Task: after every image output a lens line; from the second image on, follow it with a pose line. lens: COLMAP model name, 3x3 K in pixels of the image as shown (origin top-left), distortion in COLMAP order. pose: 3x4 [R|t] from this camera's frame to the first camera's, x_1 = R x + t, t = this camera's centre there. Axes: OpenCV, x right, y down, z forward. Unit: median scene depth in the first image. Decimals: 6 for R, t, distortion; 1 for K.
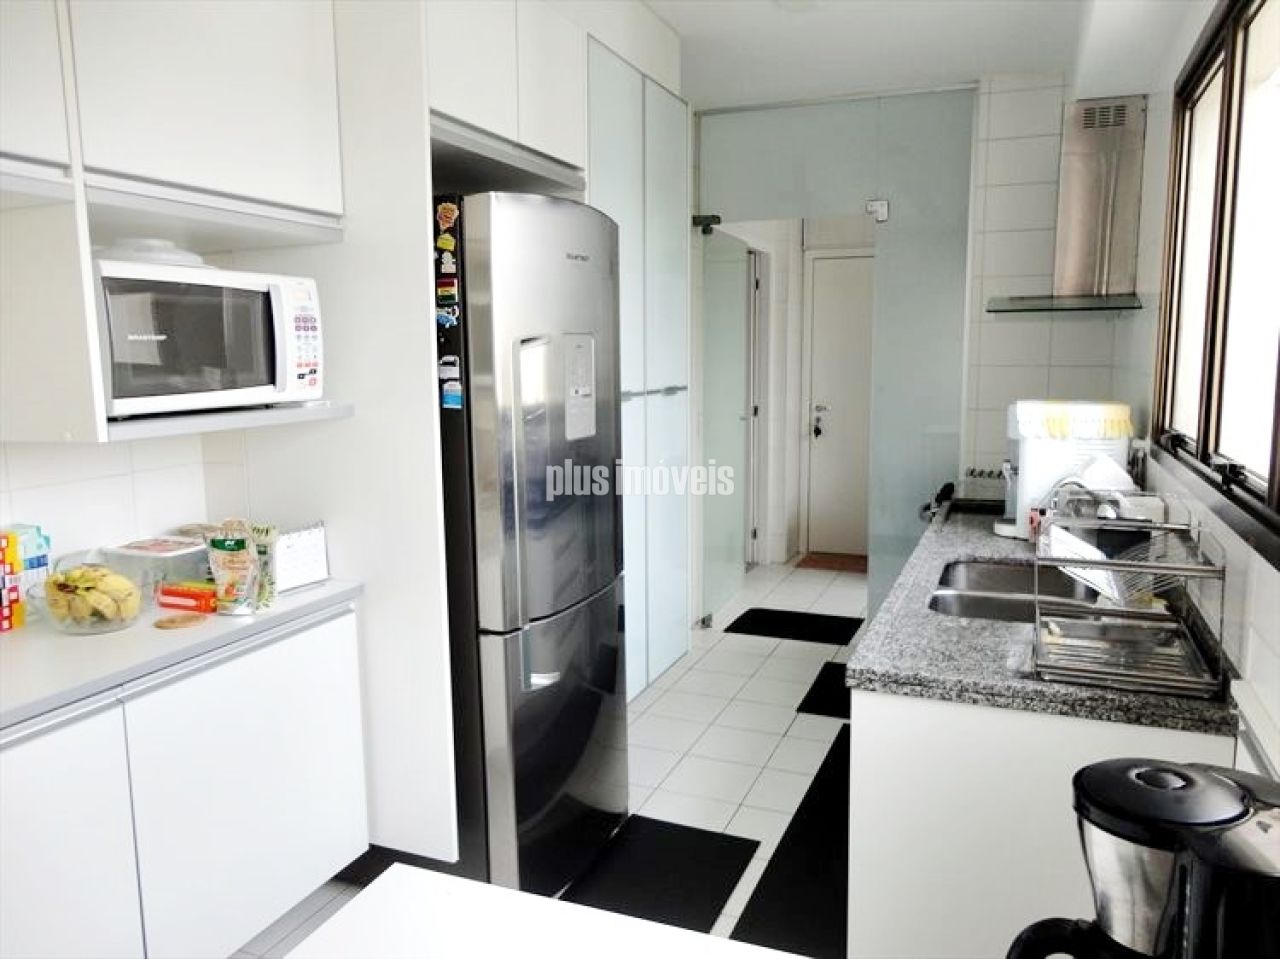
lens RADIAL K [[933.0, 0, 640.0], [0, 933.0, 479.5], [0, 0, 1]] dist [-0.008666, 0.004191]
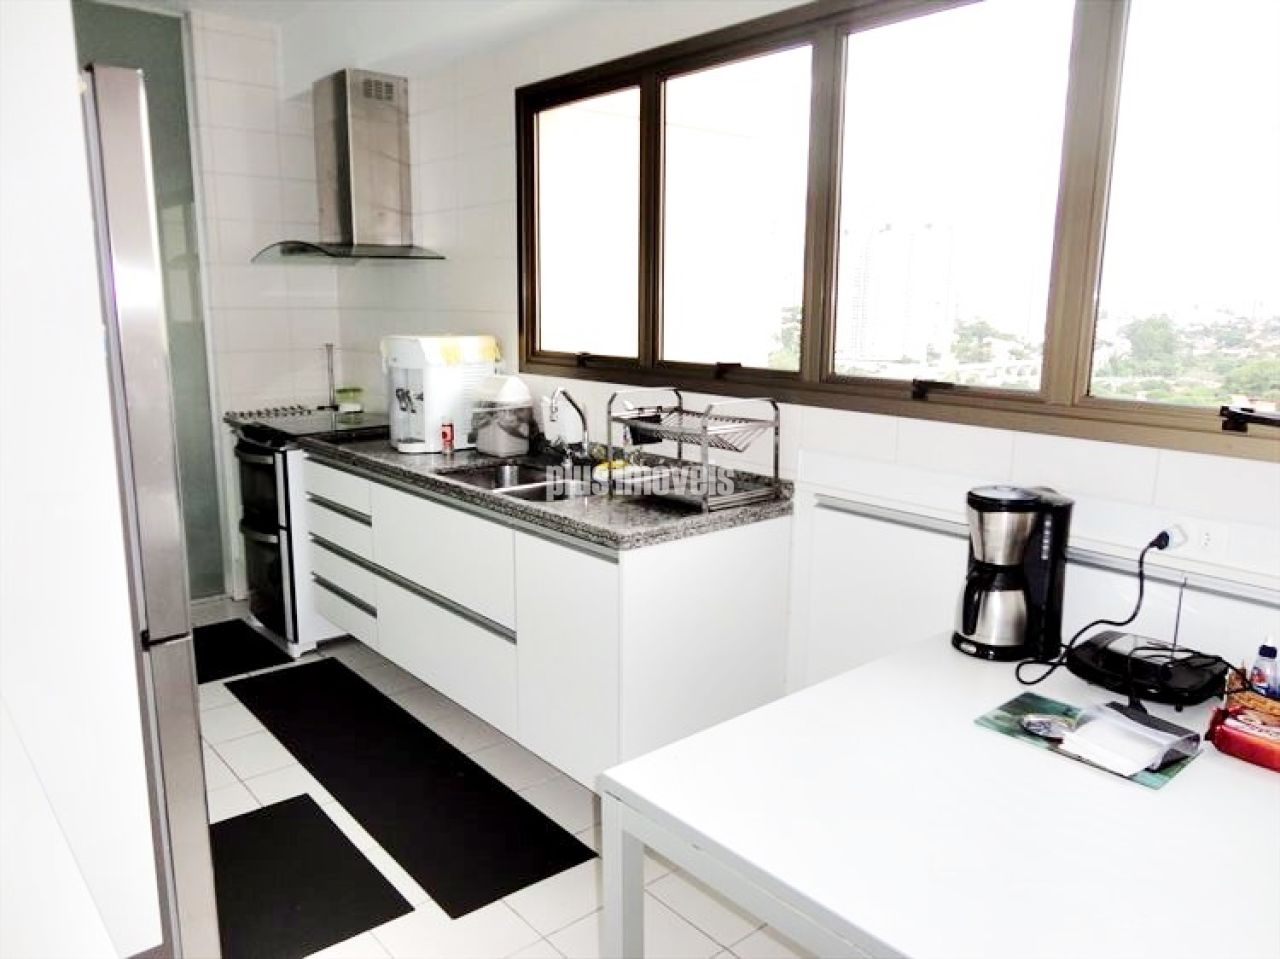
lens RADIAL K [[933.0, 0, 640.0], [0, 933.0, 479.5], [0, 0, 1]] dist [-0.008666, 0.004191]
pose [[0.476569, -0.163489, 0.863801, -0.498551], [0.117077, 0.985607, 0.121950, -0.017239], [-0.871306, 0.043013, 0.488851, 0.196338]]
